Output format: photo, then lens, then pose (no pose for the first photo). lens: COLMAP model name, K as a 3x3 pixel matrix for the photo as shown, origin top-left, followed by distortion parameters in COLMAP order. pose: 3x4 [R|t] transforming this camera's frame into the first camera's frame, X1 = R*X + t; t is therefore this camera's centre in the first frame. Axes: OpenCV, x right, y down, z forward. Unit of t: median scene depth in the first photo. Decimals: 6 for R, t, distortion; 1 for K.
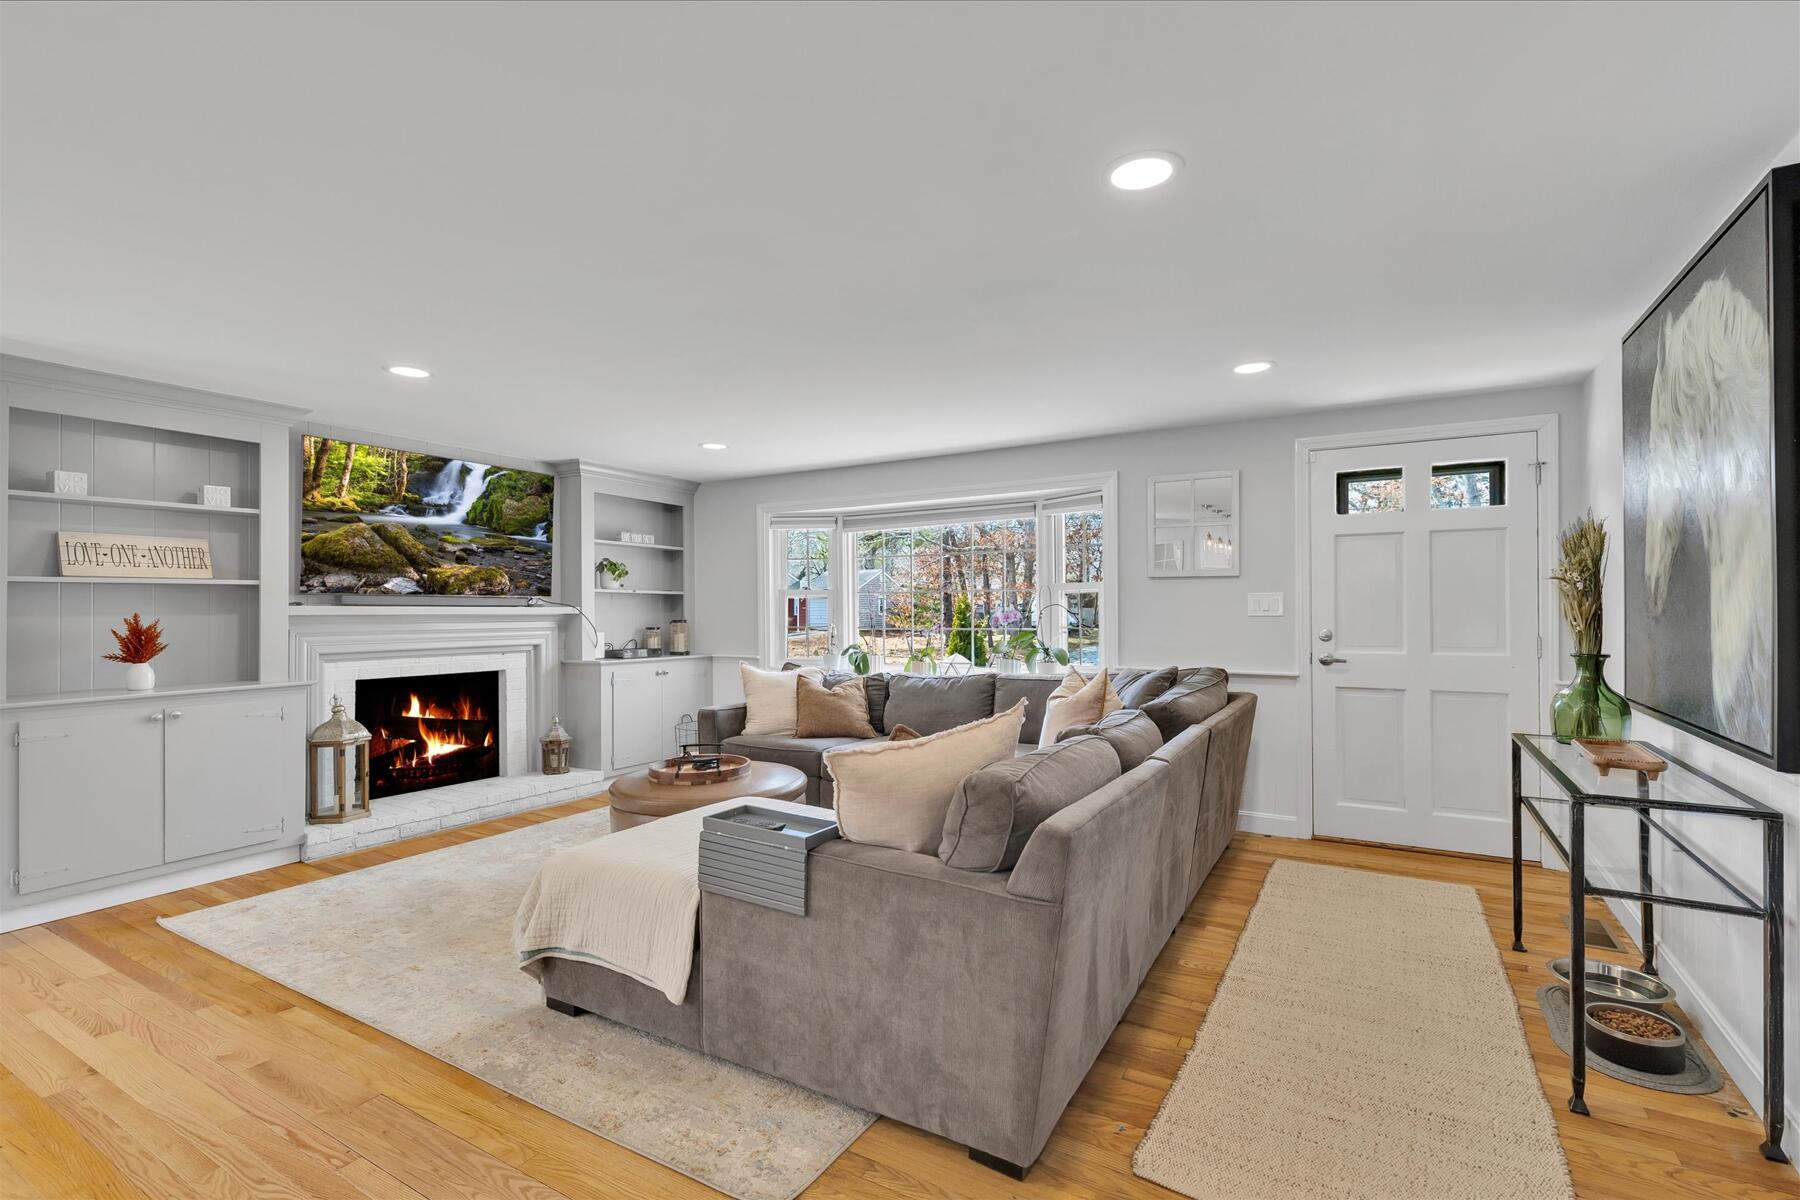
lens RADIAL K [[807.8, 0, 904.2], [0, 807.8, 615.1], [0, 0, 1]] dist [0.005661, -0.000045]
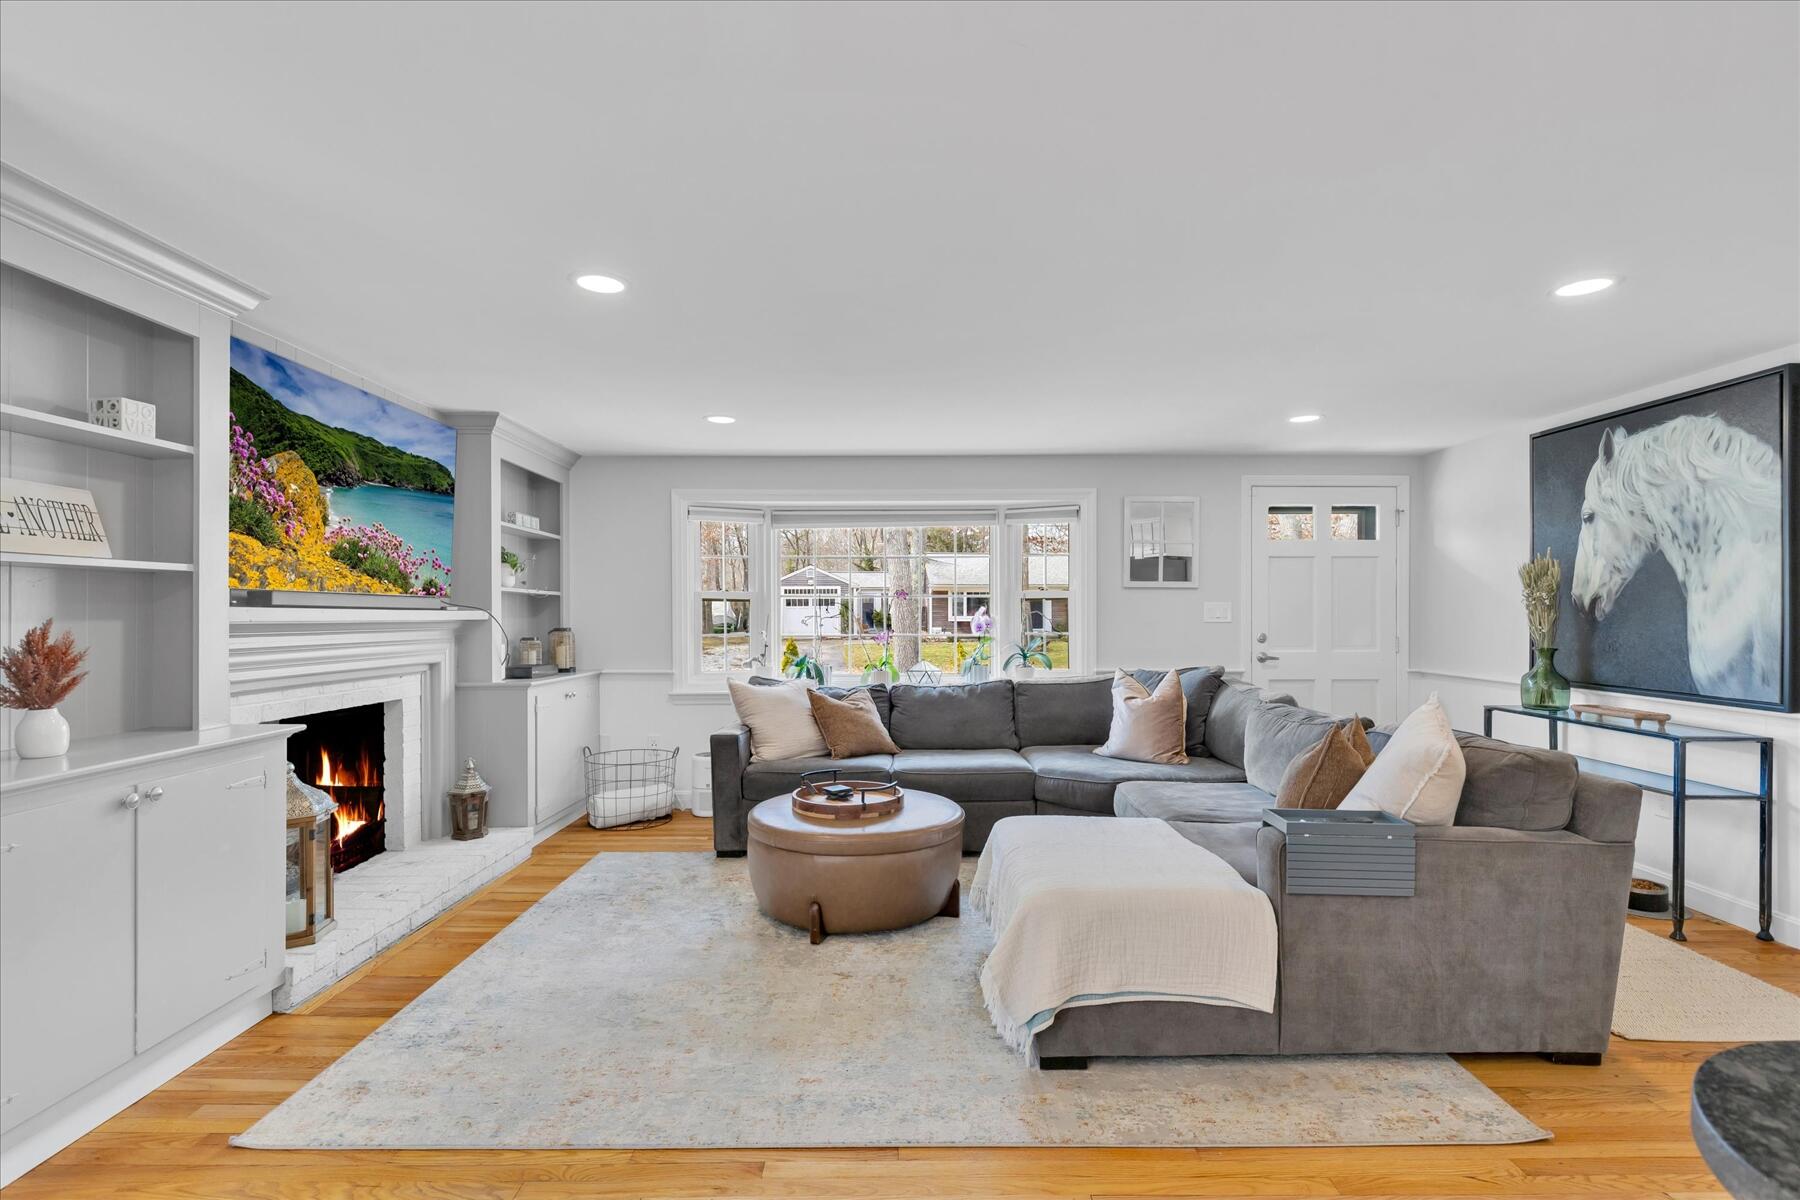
lens RADIAL K [[857.8, 0, 899.8], [0, 857.8, 624.2], [0, 0, 1]] dist [0.002155, 0.001319]
pose [[0.858934, -0.001754, 0.512084, -0.699865], [-0.000094, 0.999994, 0.003583, -0.000663], [-0.512087, -0.003126, 0.858928, 0.187994]]
